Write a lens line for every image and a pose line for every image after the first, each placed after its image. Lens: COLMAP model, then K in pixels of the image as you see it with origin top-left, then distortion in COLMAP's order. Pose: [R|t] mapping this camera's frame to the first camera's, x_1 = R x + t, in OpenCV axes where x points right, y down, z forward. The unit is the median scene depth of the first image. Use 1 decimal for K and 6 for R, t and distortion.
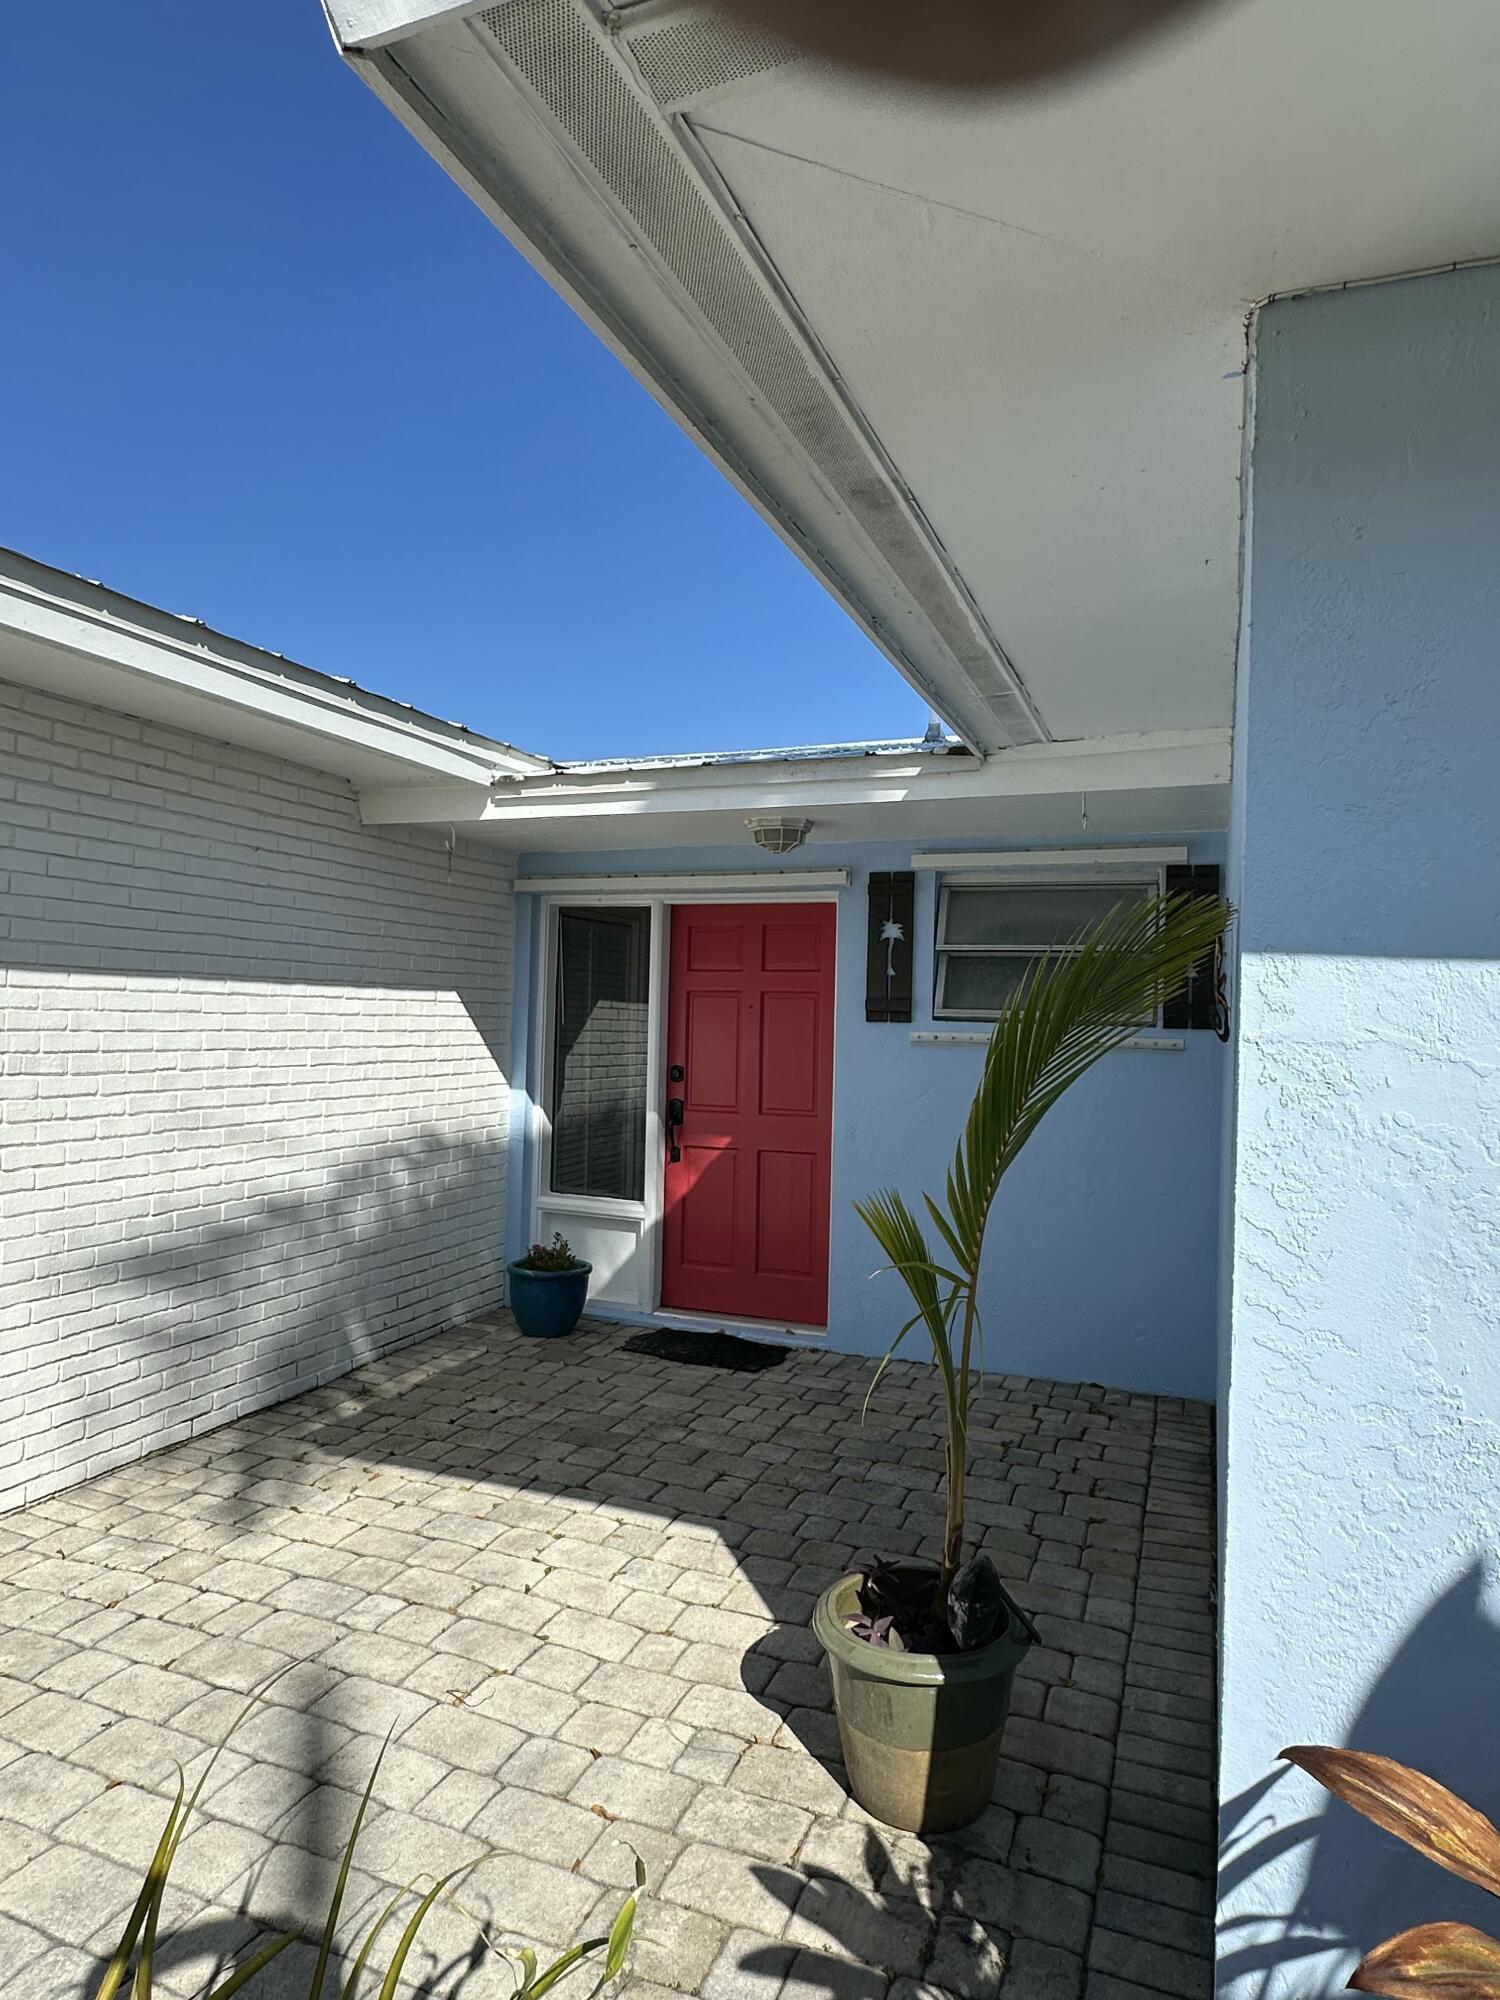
lens RADIAL K [[1171.1, 0, 750.0], [0, 1171.1, 1000.0], [0, 0, 1]] dist [-0.000037, 0.000046]
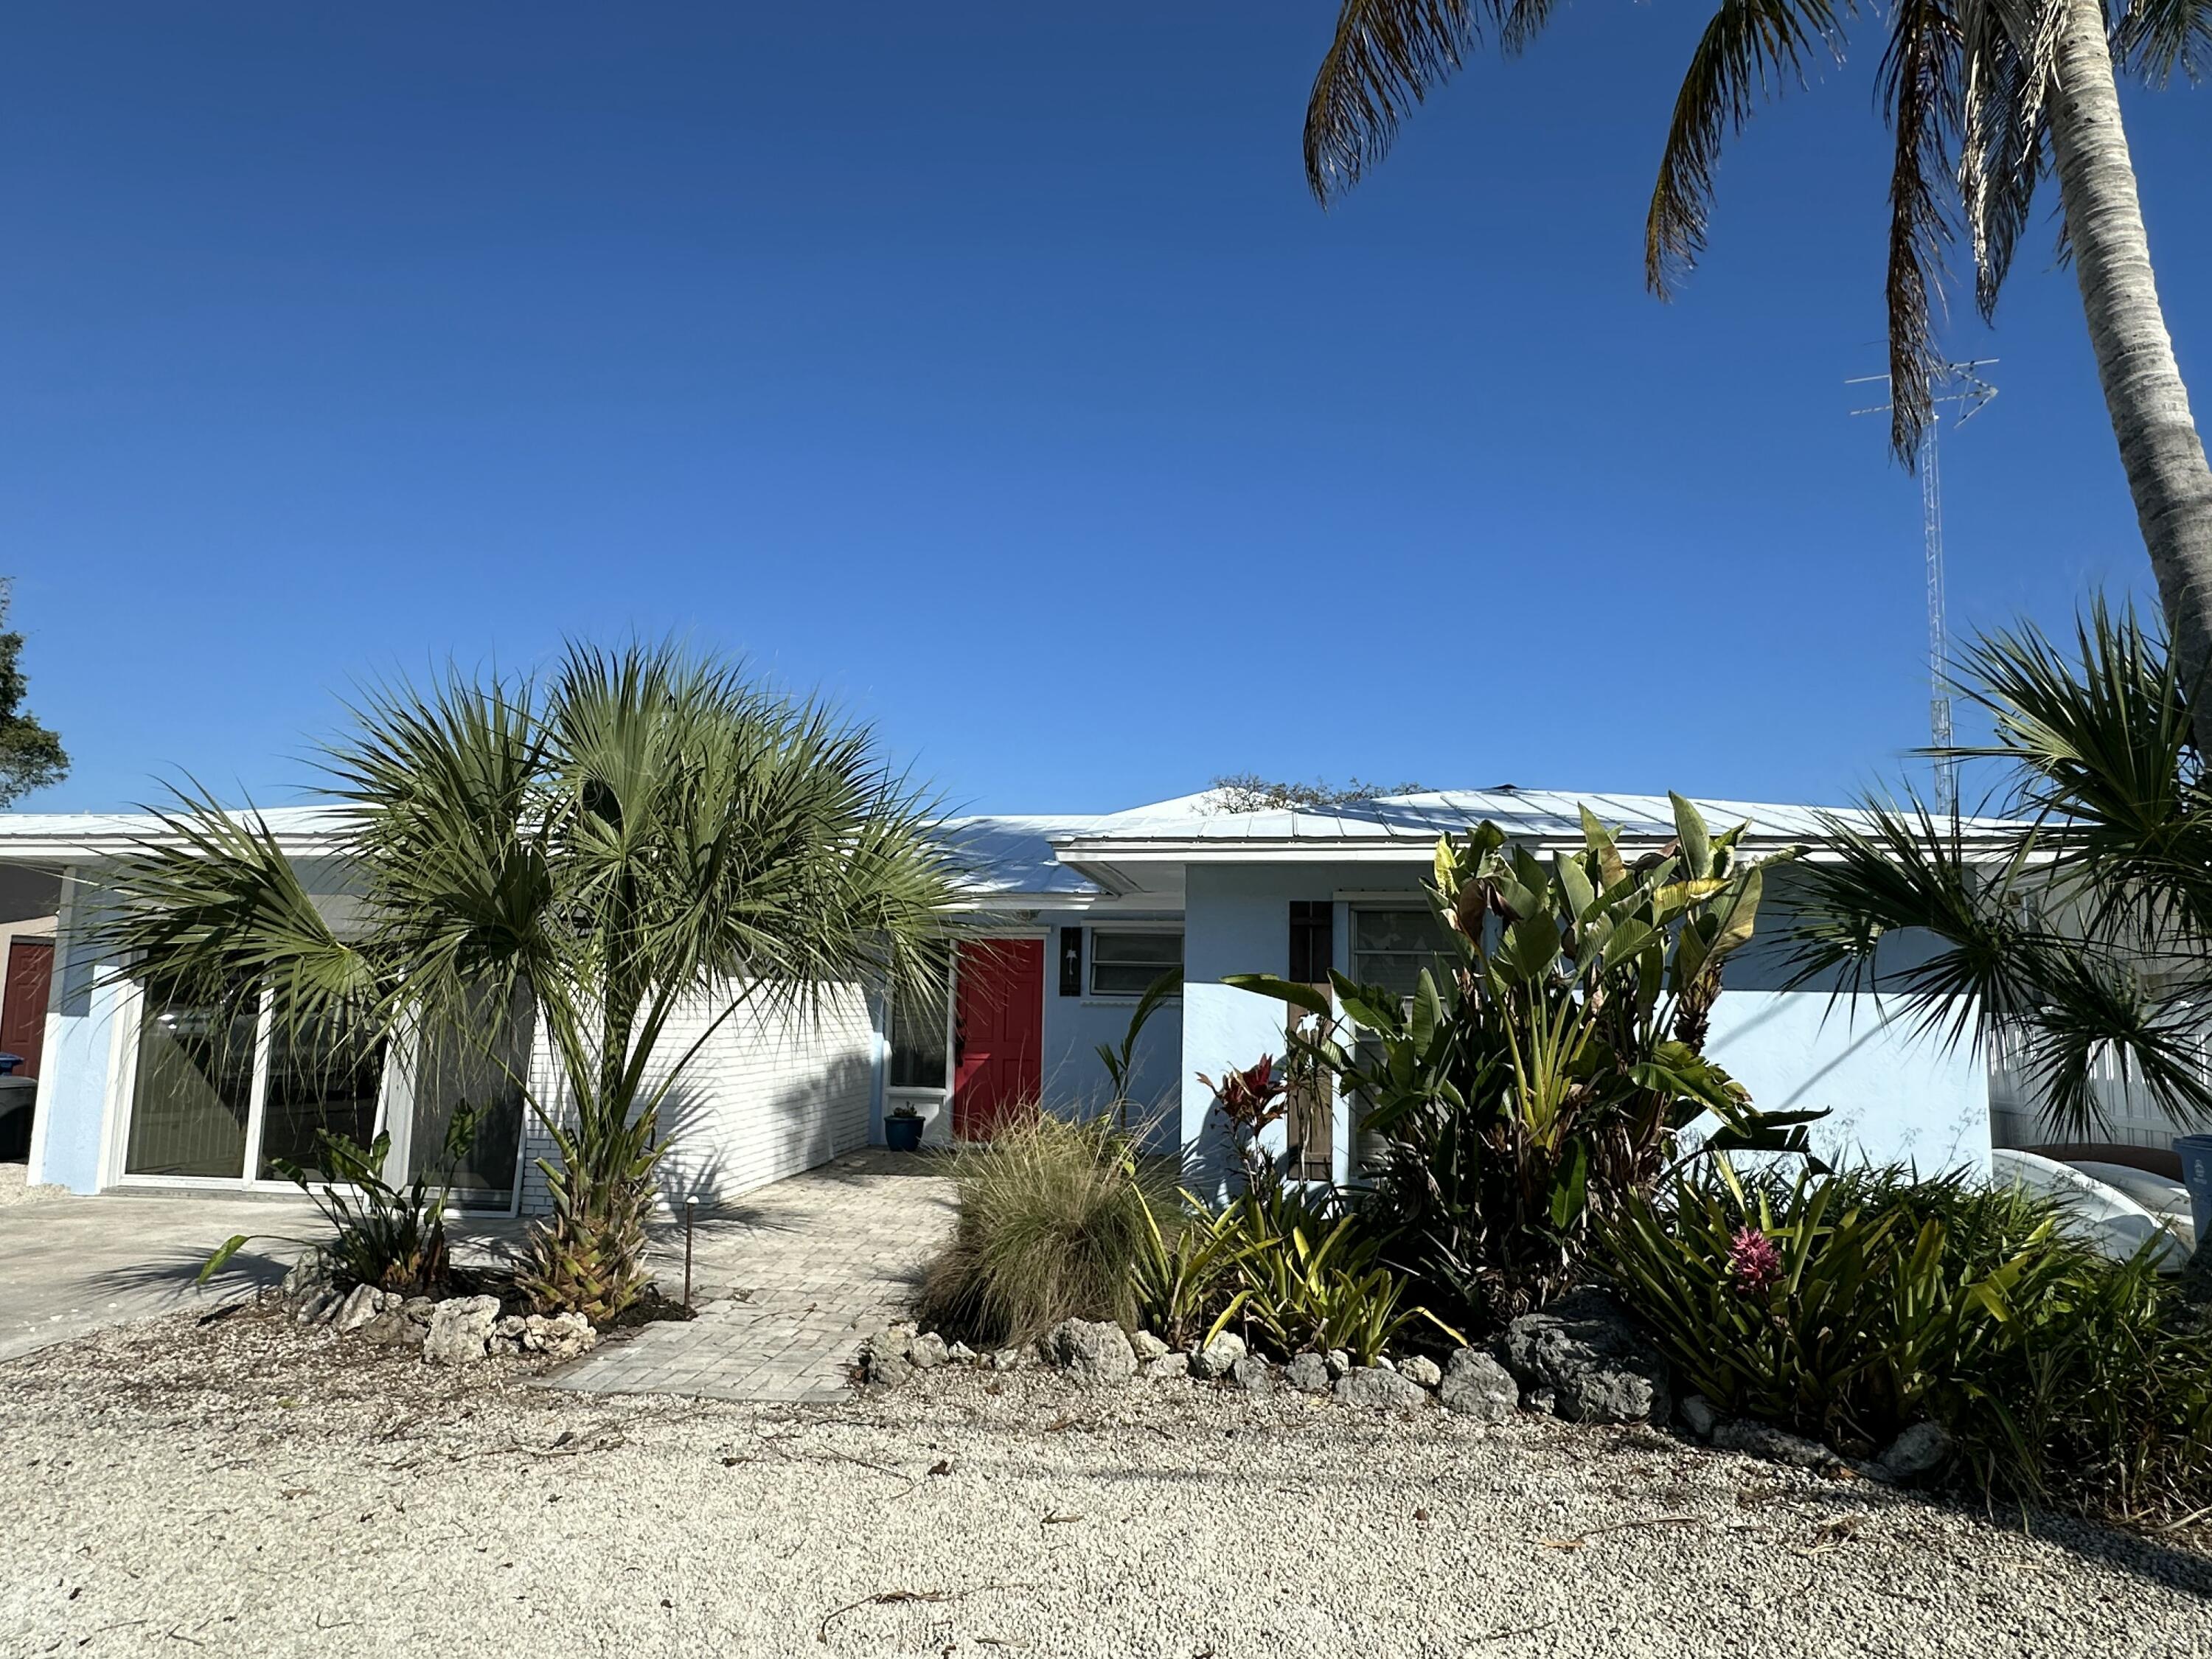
lens RADIAL K [[1295.2, 0, 1106.0], [0, 1295.2, 829.5], [0, 0, 1]] dist [-0.000037, 0.000046]
pose [[0.973446, 0.015445, 0.228394, -0.374196], [0.007399, 0.995077, -0.098827, -0.051067], [-0.228796, 0.097892, 0.968540, -1.390060]]
